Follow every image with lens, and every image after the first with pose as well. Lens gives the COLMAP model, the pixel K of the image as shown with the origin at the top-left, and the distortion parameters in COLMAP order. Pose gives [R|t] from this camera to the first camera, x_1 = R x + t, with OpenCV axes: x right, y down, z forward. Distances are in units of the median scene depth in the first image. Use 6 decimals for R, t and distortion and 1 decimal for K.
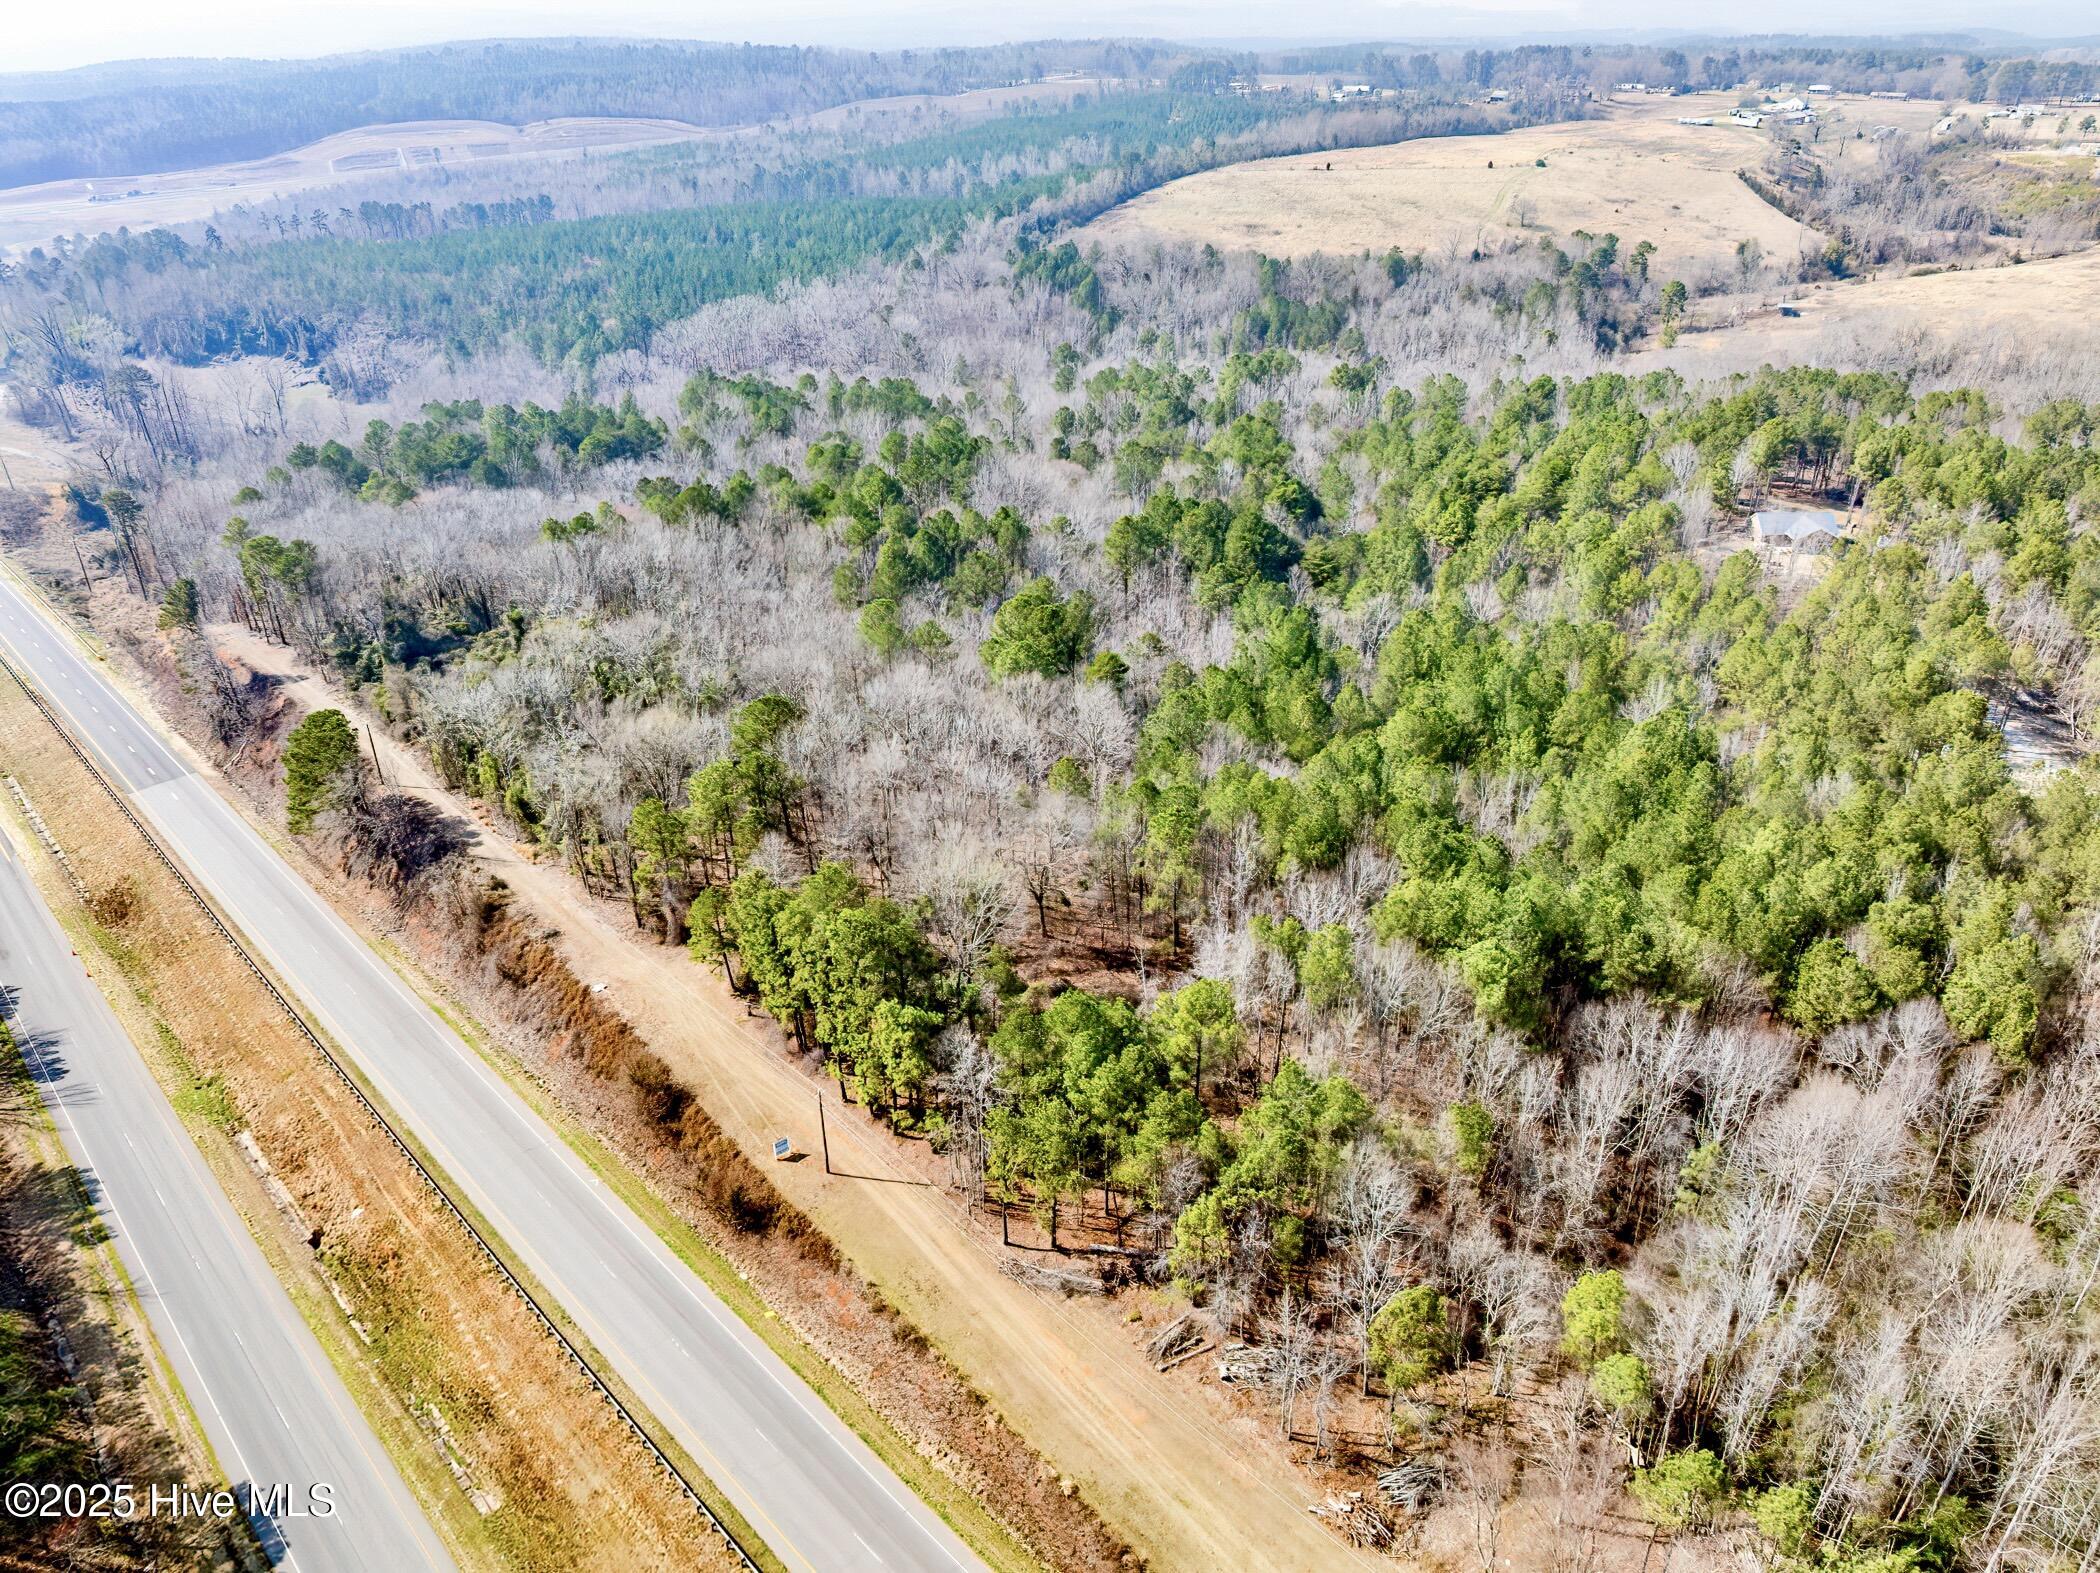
lens RADIAL K [[1482.7, 0, 1047.1], [0, 1482.7, 789.6], [0, 0, 1]] dist [-0.055525, 0.028194]
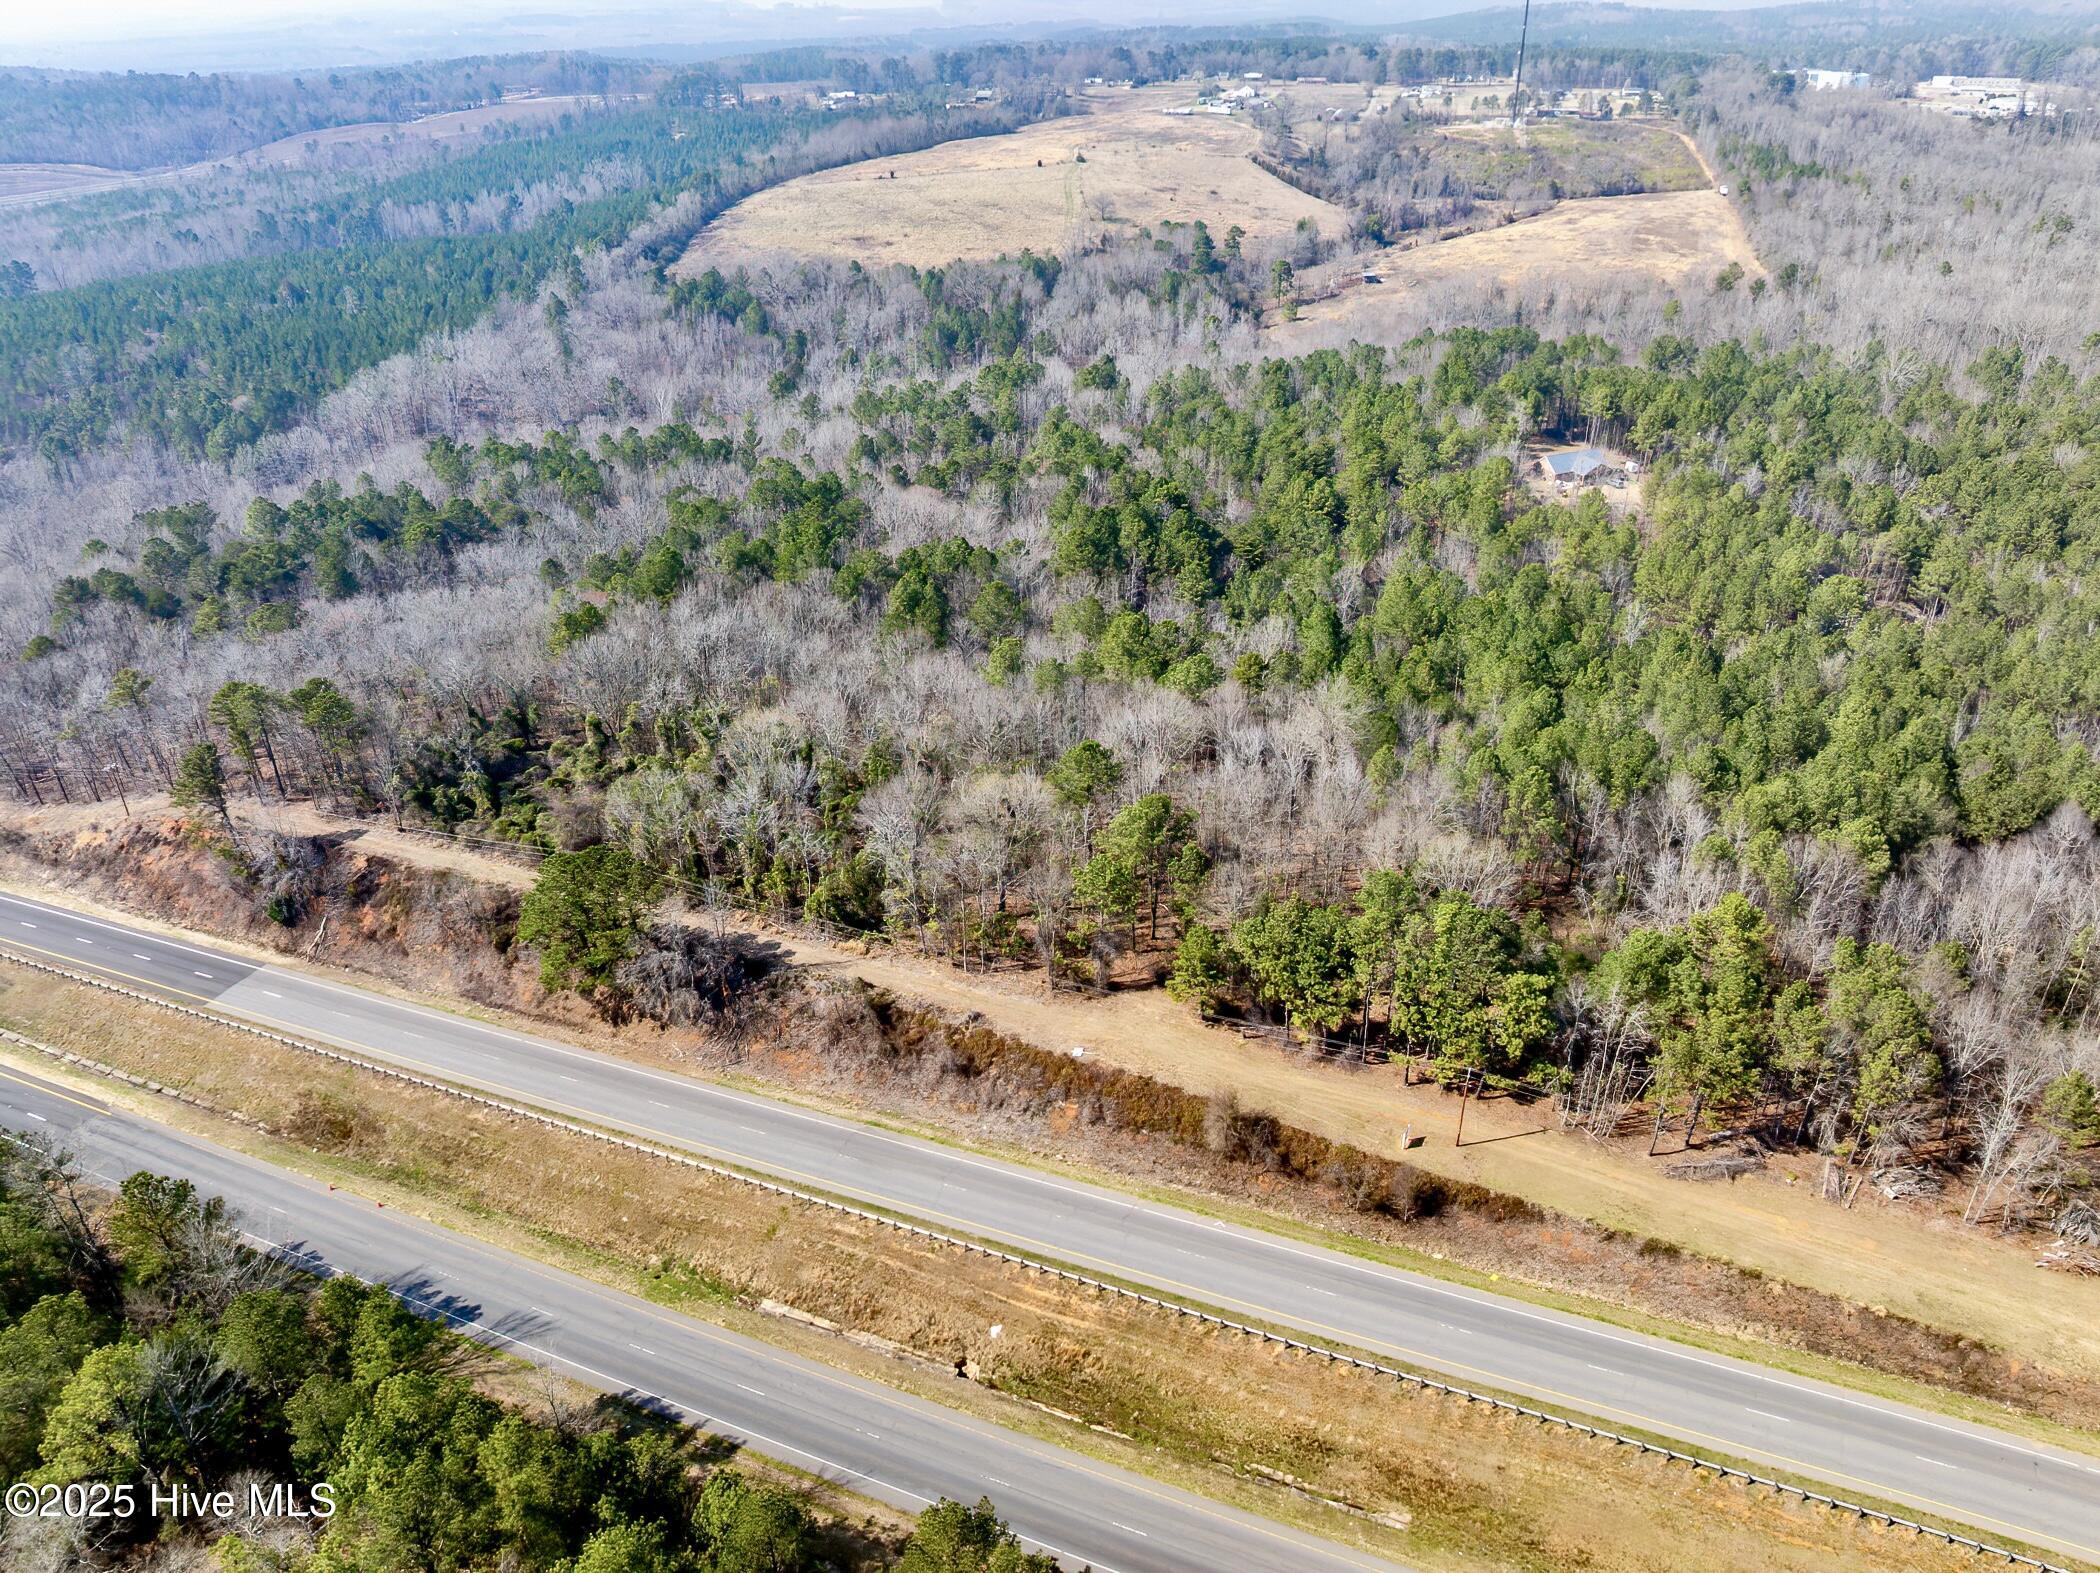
lens RADIAL K [[1482.7, 0, 1047.2], [0, 1482.7, 798.3], [0, 0, 1]] dist [-0.055525, 0.028194]
pose [[0.924505, -0.191387, 0.329638, -0.468490], [0.189887, 0.981106, 0.037068, -0.057620], [-0.330504, 0.028324, 0.943380, 0.041307]]
